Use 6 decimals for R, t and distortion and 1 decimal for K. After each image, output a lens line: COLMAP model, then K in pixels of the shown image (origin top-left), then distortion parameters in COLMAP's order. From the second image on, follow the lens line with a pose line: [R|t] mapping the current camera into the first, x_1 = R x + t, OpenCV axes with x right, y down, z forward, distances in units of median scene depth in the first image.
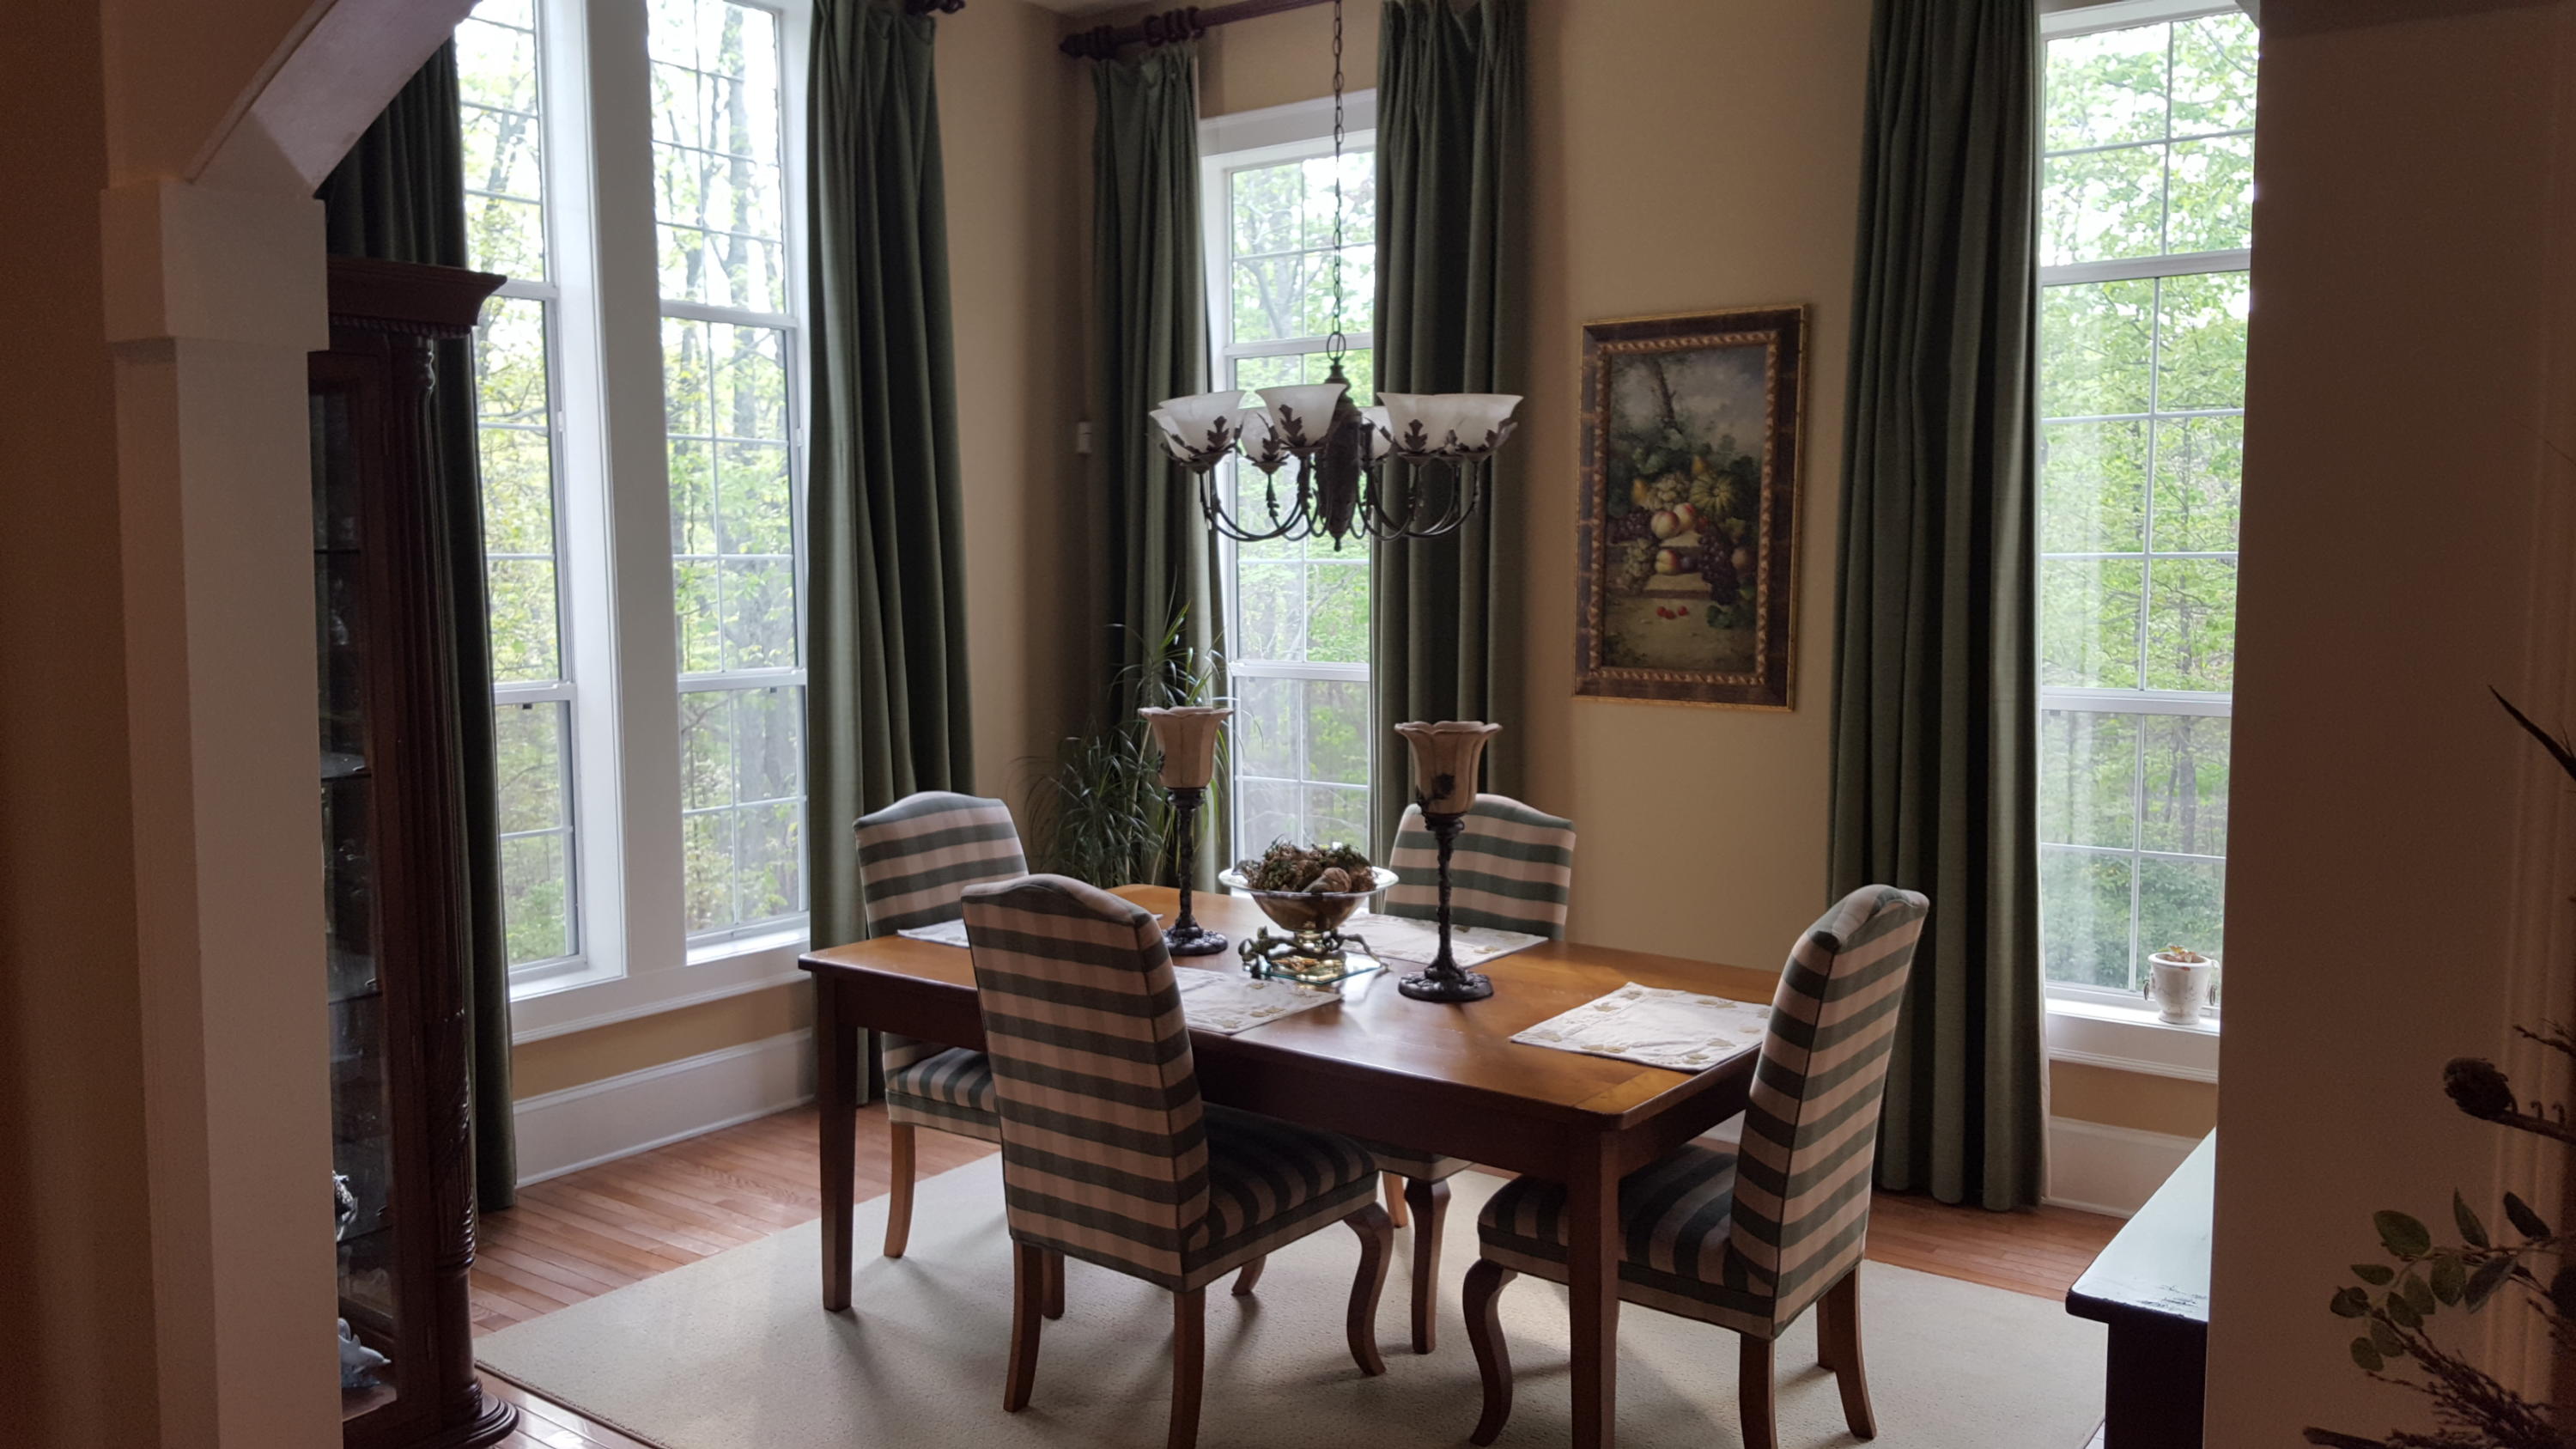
lens RADIAL K [[1925.9, 0, 1273.6], [0, 1925.9, 745.9], [0, 0, 1]] dist [0.200794, -0.450140]
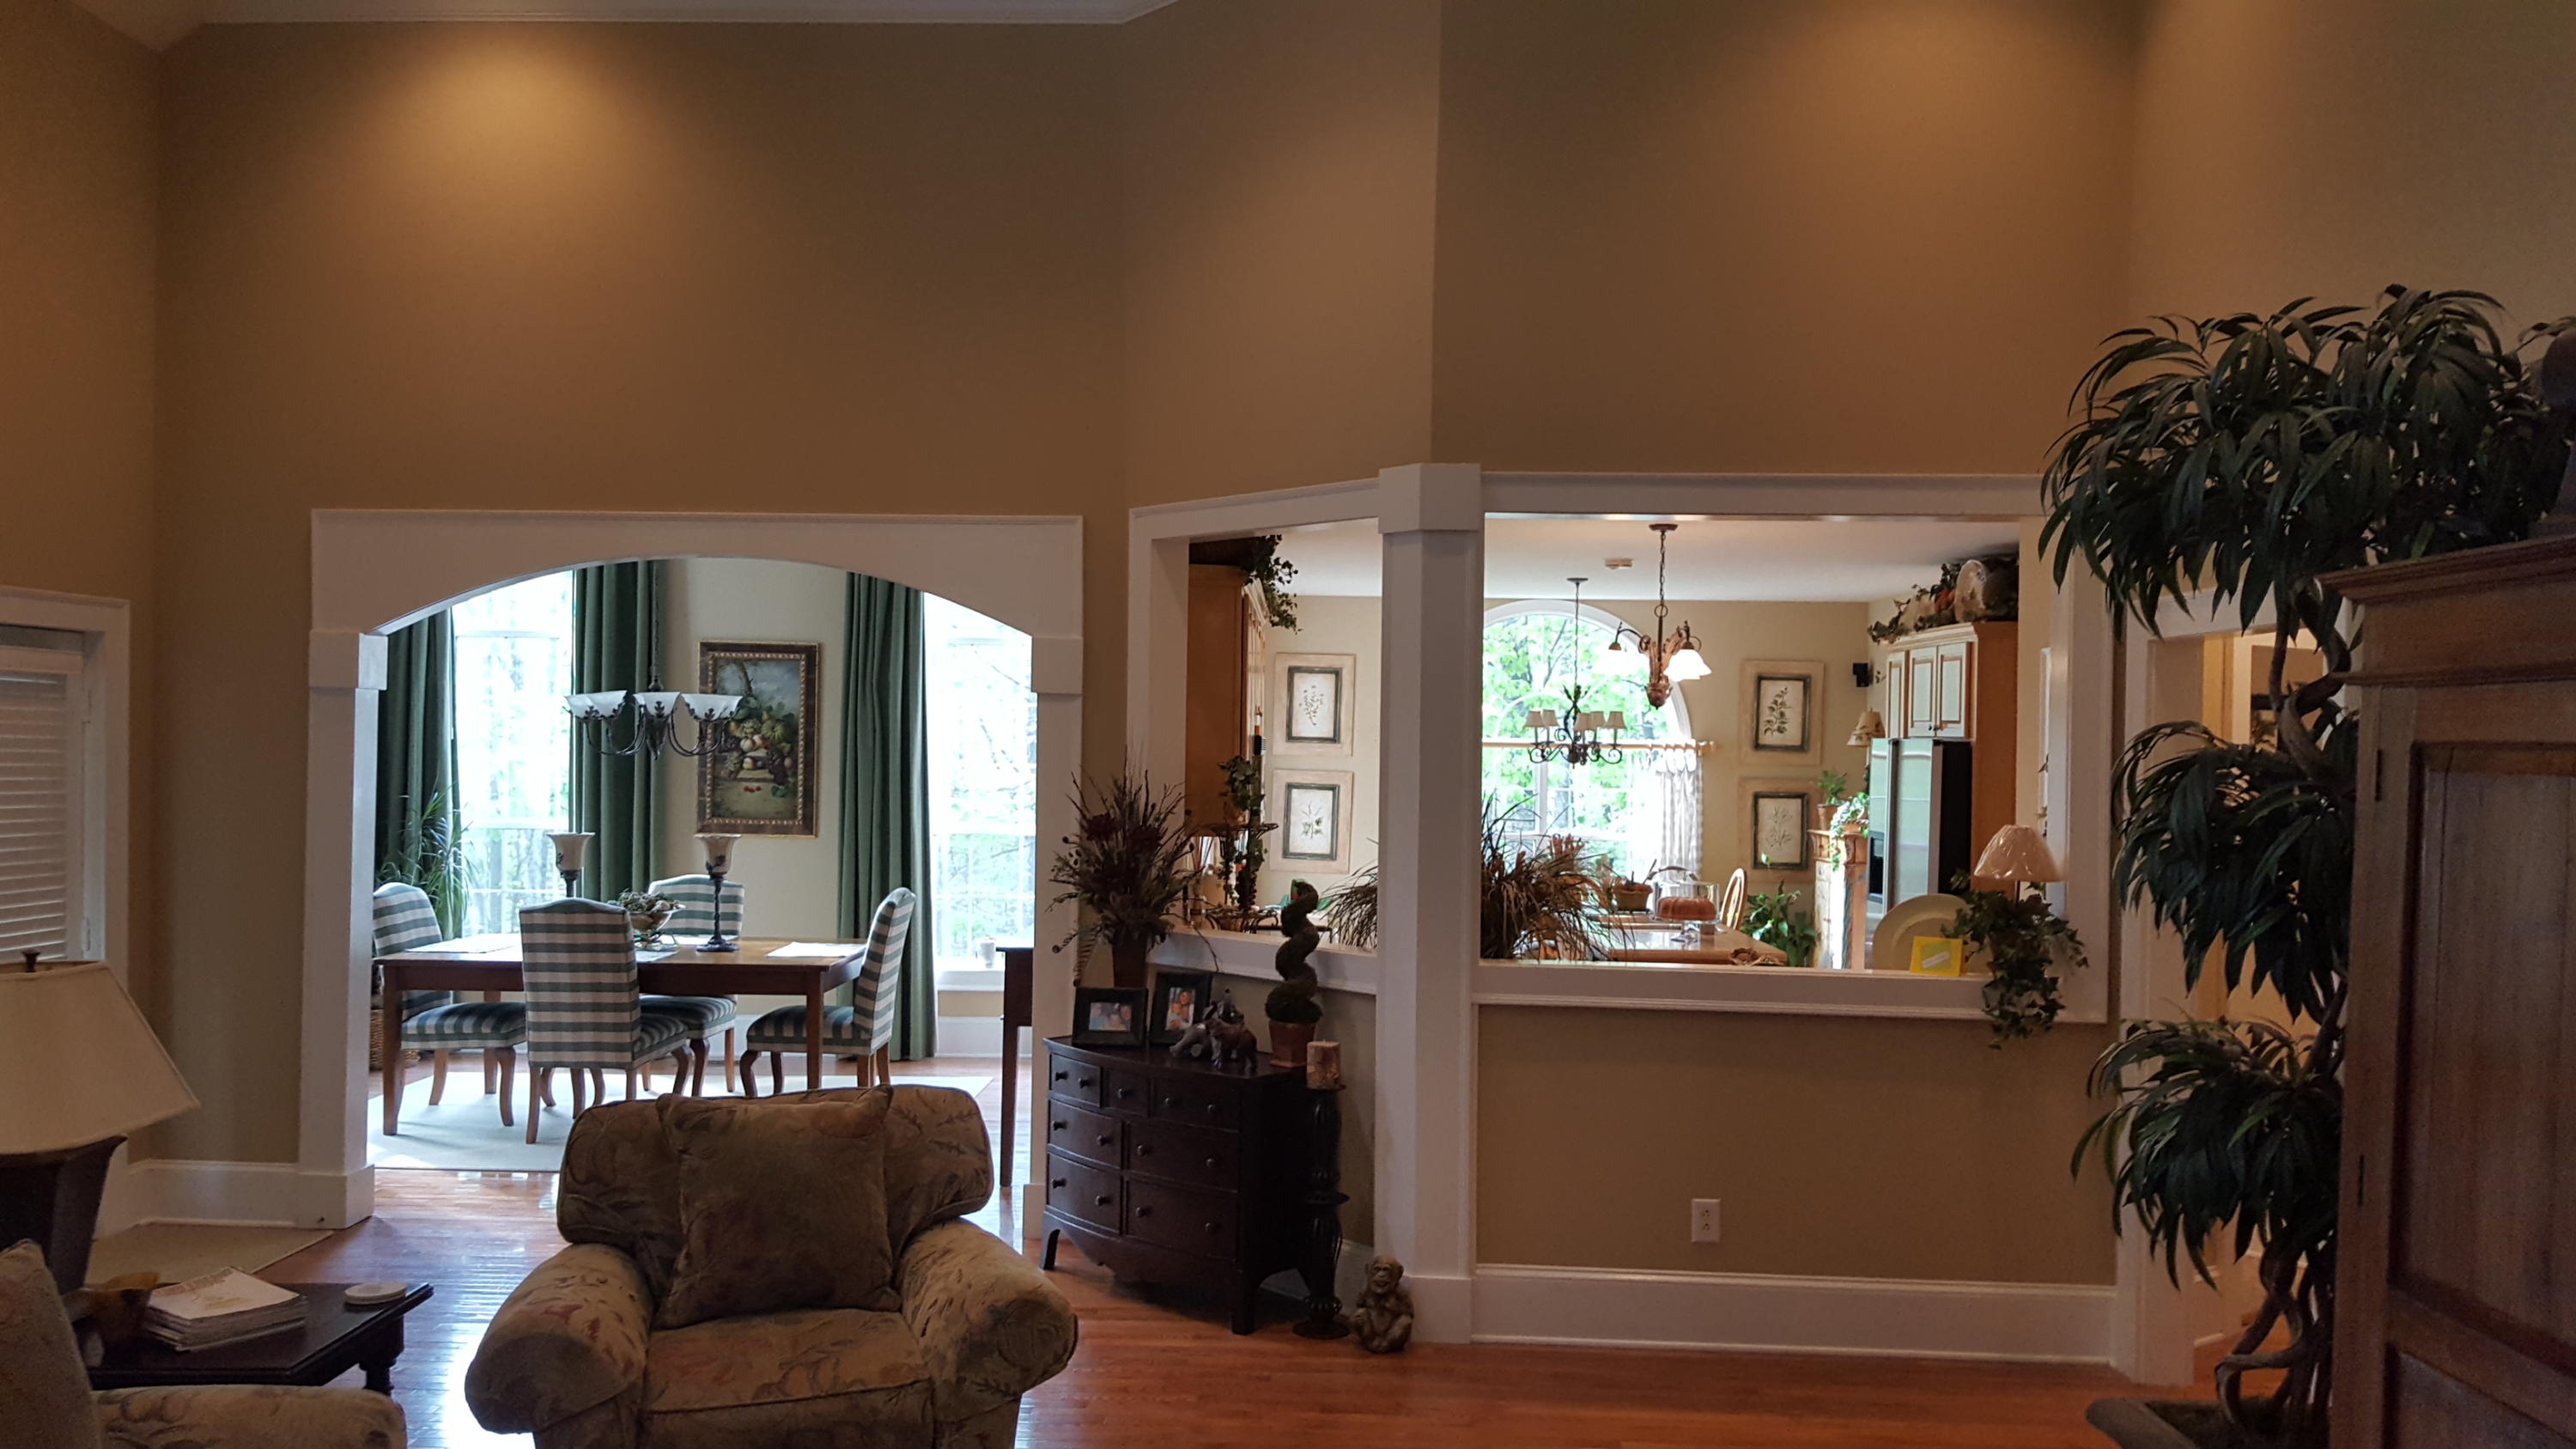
lens RADIAL K [[1925.9, 0, 1273.6], [0, 1925.9, 745.9], [0, 0, 1]] dist [0.200794, -0.450140]
pose [[0.818712, 0.014482, 0.574022, -0.528925], [0.039770, 0.995851, -0.081848, 0.074981], [-0.572825, 0.089838, 0.814739, -0.976547]]
